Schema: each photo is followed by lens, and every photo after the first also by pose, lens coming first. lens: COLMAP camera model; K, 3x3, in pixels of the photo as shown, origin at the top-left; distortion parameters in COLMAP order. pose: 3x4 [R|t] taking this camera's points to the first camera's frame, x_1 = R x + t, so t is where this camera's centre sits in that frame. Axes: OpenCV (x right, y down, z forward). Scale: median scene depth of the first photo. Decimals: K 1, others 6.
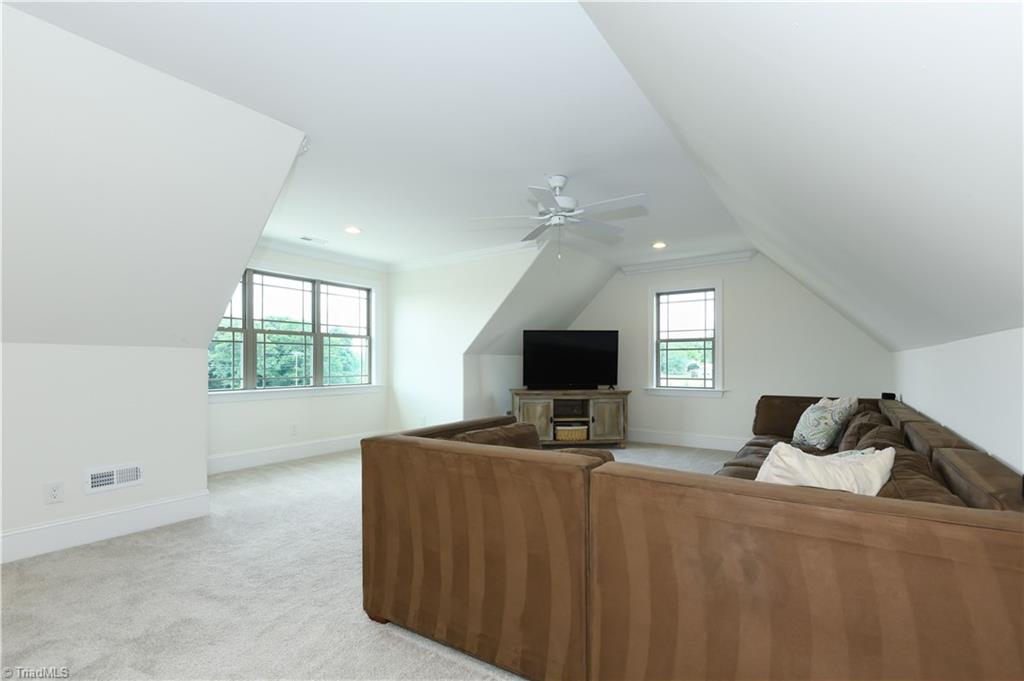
lens RADIAL K [[467.1, 0, 512.0], [0, 467.1, 340.5], [0, 0, 1]] dist [0.024385, -0.017782]
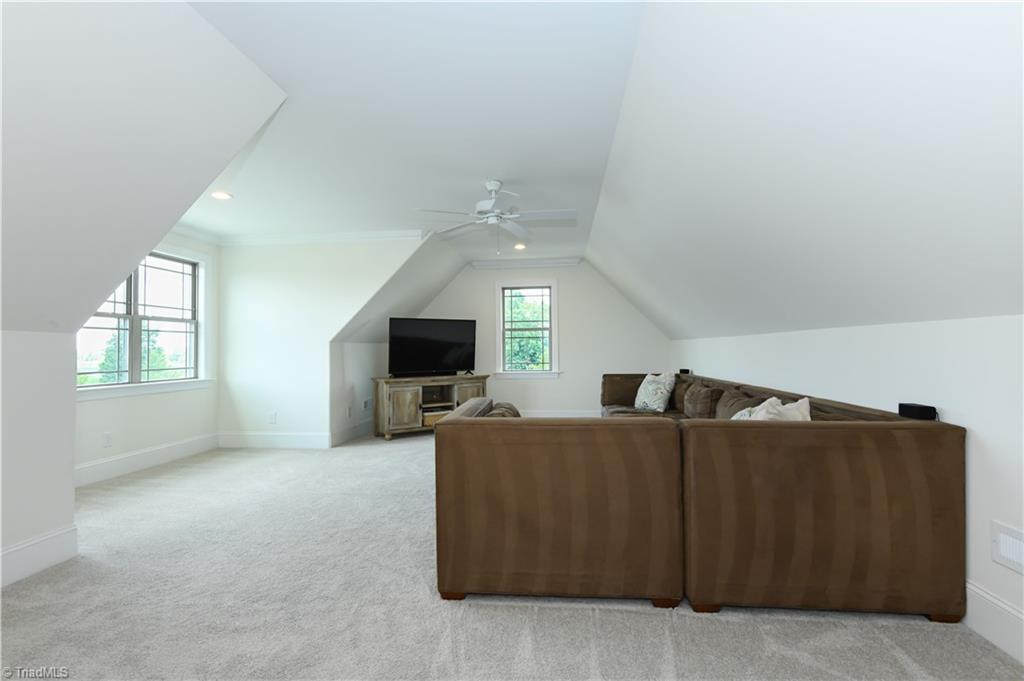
lens RADIAL K [[466.2, 0, 512.1], [0, 466.2, 321.3], [0, 0, 1]] dist [0.001136, -0.007176]
pose [[0.879070, 0.020423, 0.476255, -0.224027], [-0.013265, 0.999743, -0.018387, 0.000389], [-0.476508, 0.009846, 0.879115, 0.010143]]
